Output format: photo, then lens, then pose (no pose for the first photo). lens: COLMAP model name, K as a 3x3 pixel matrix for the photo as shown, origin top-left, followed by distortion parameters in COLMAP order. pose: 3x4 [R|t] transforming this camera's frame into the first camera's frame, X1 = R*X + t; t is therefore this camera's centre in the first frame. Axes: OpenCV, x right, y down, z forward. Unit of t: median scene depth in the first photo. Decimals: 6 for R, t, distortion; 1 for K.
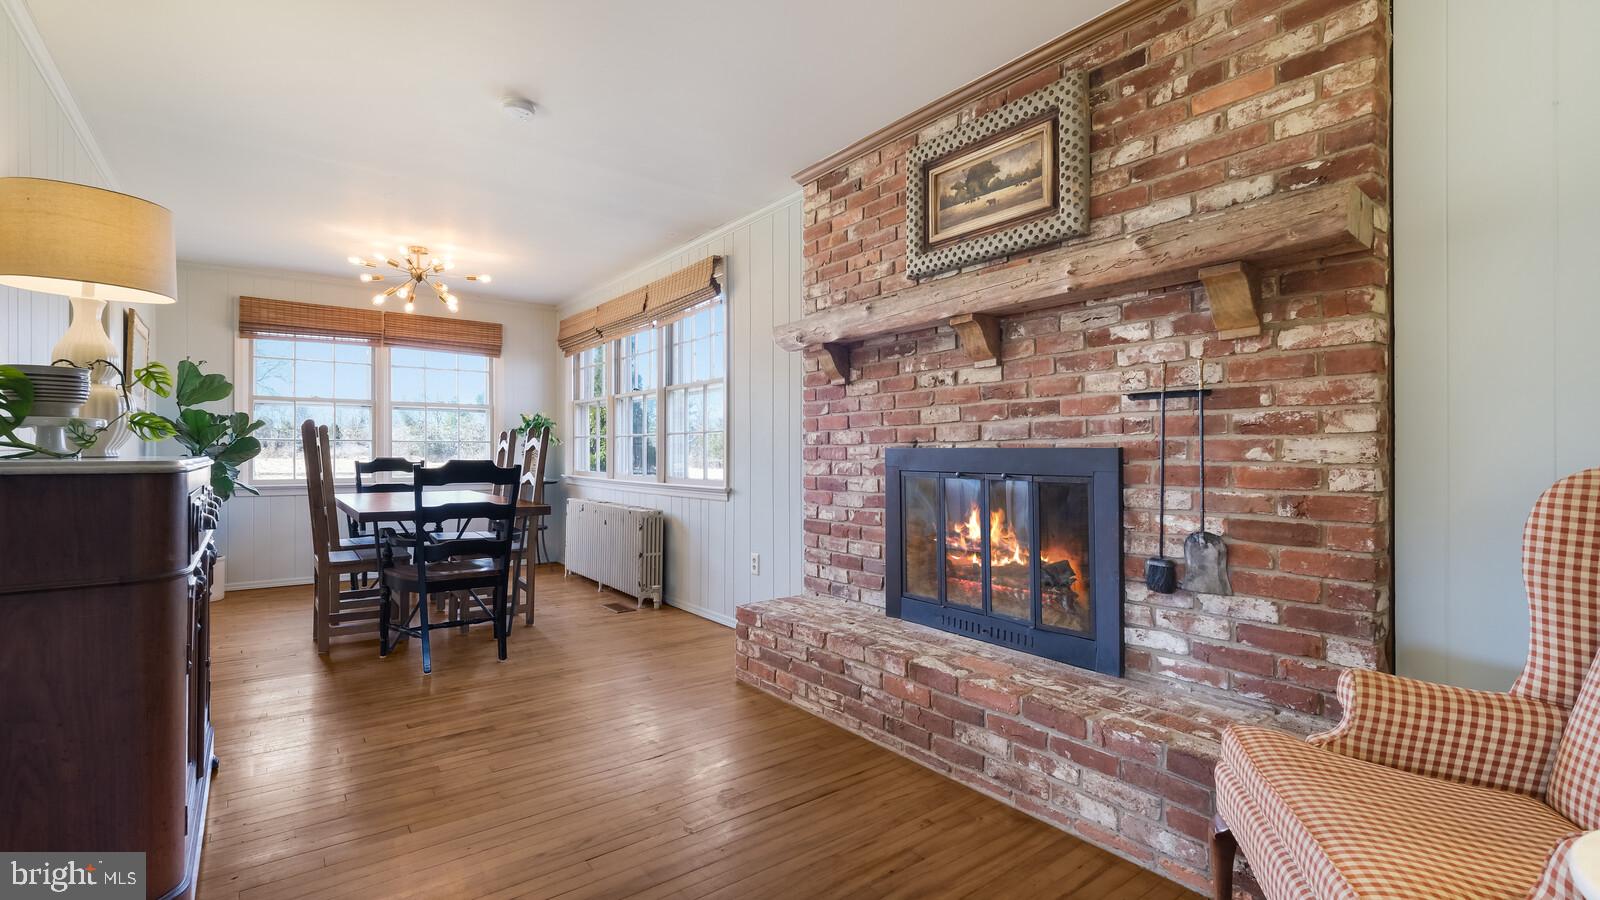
lens RADIAL K [[716.3, 0, 802.4], [0, 716.3, 454.7], [0, 0, 1]] dist [0.003753, 0.000423]
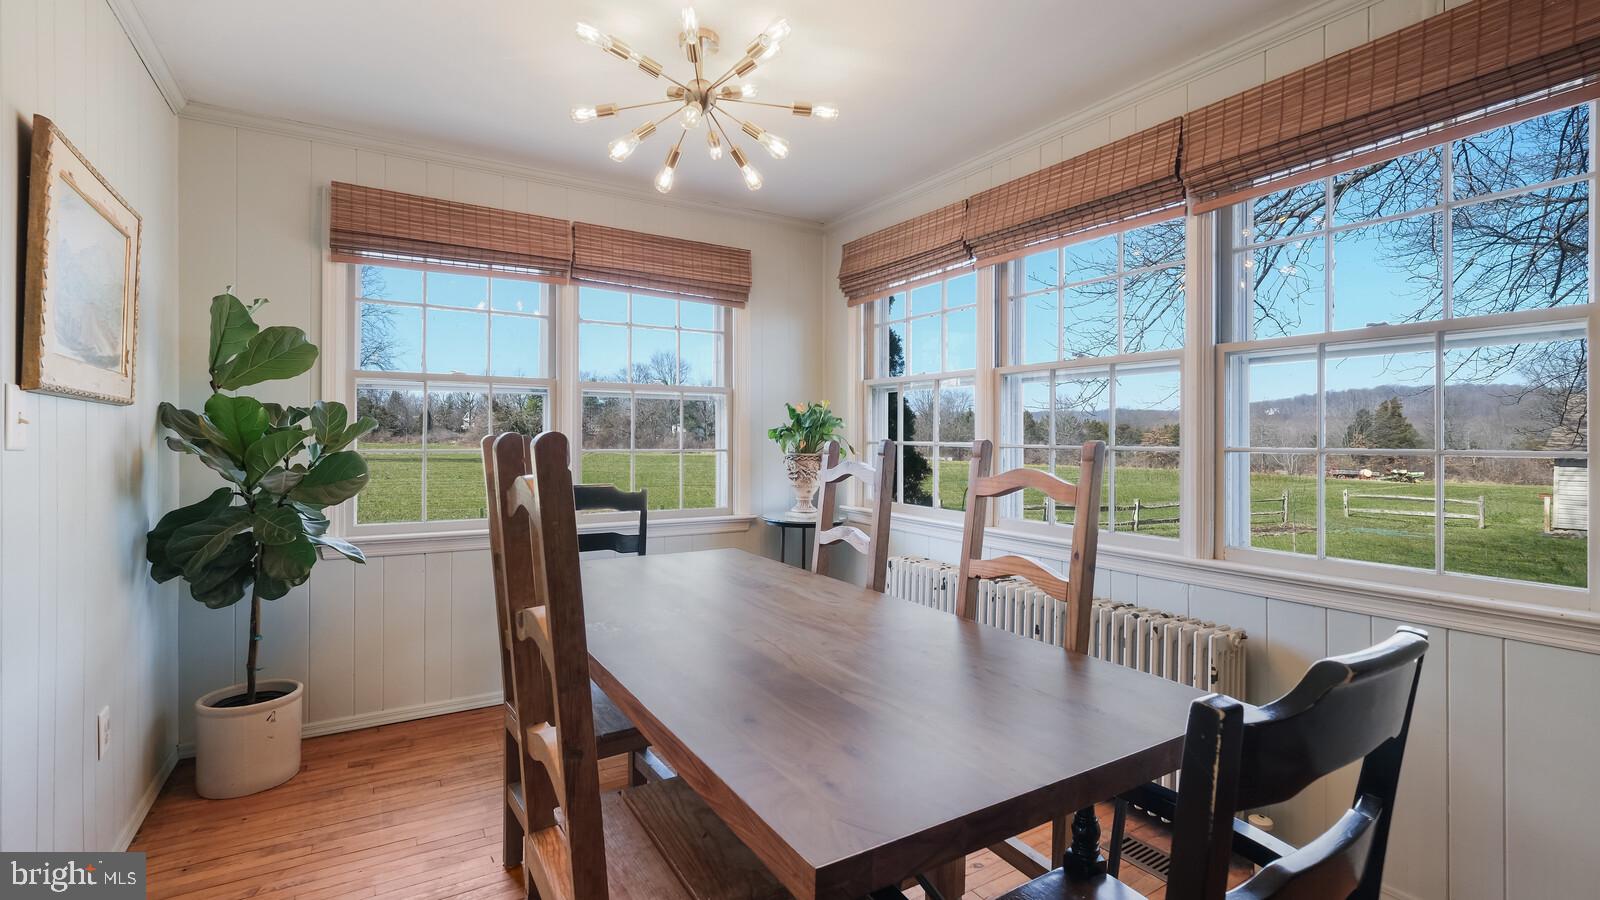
lens RADIAL K [[716.3, 0, 797.3], [0, 716.3, 440.2], [0, 0, 1]] dist [0.003753, 0.000423]
pose [[0.995495, 0.005178, -0.094675, -0.388451], [-0.005132, 0.999987, 0.000728, -0.032368], [0.094678, -0.000239, 0.995508, 0.502977]]
